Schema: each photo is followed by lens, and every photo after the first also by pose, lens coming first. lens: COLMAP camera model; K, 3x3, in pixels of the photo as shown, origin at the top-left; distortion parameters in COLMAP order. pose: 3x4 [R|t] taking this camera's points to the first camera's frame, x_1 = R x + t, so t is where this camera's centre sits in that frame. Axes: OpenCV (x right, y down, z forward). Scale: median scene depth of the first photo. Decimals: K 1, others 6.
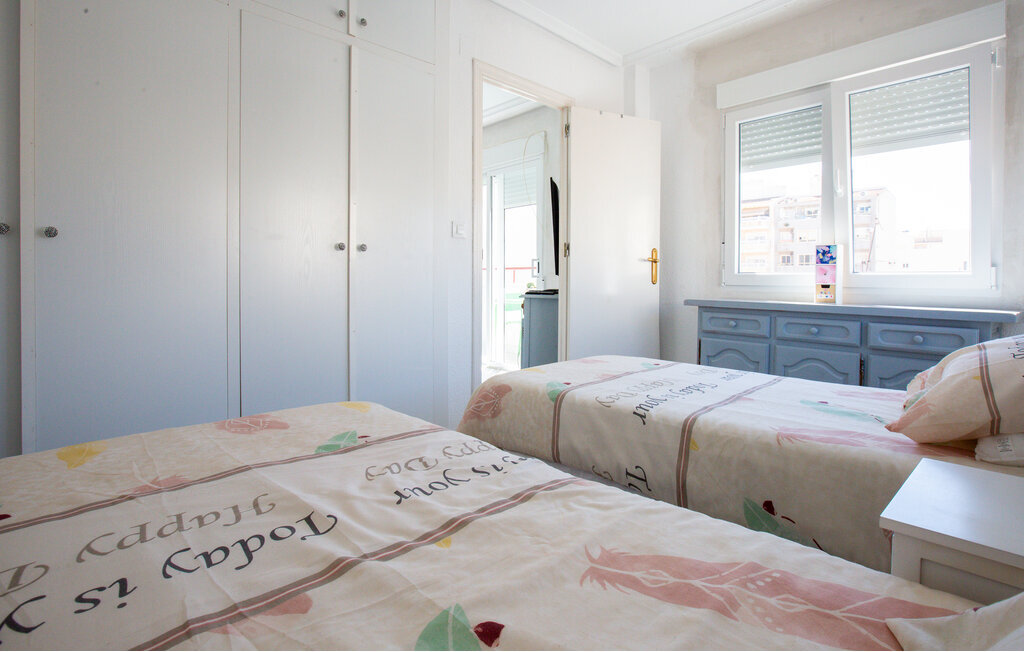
lens RADIAL K [[518.7, 0, 504.9], [0, 518.7, 298.5], [0, 0, 1]] dist [-0.041719, -0.000413]
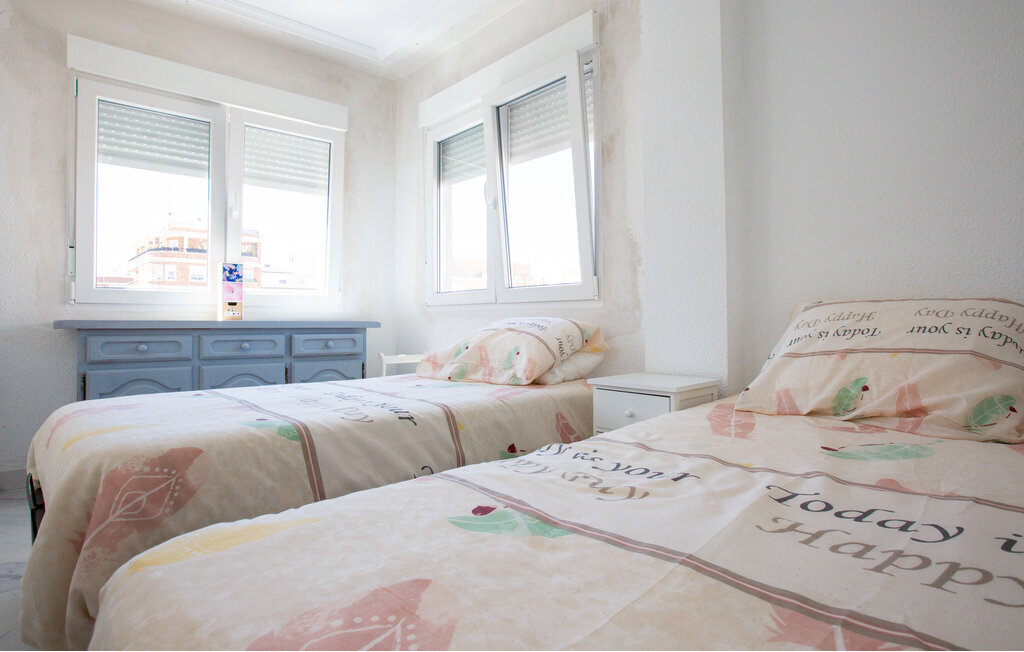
lens RADIAL K [[516.4, 0, 512.0], [0, 516.4, 326.0], [0, 0, 1]] dist [-0.035120, 0.001840]
pose [[0.004983, -0.014952, 0.999876, -0.396313], [0.036149, 0.999237, 0.014762, 0.026032], [-0.999334, 0.036071, 0.005520, 0.446053]]
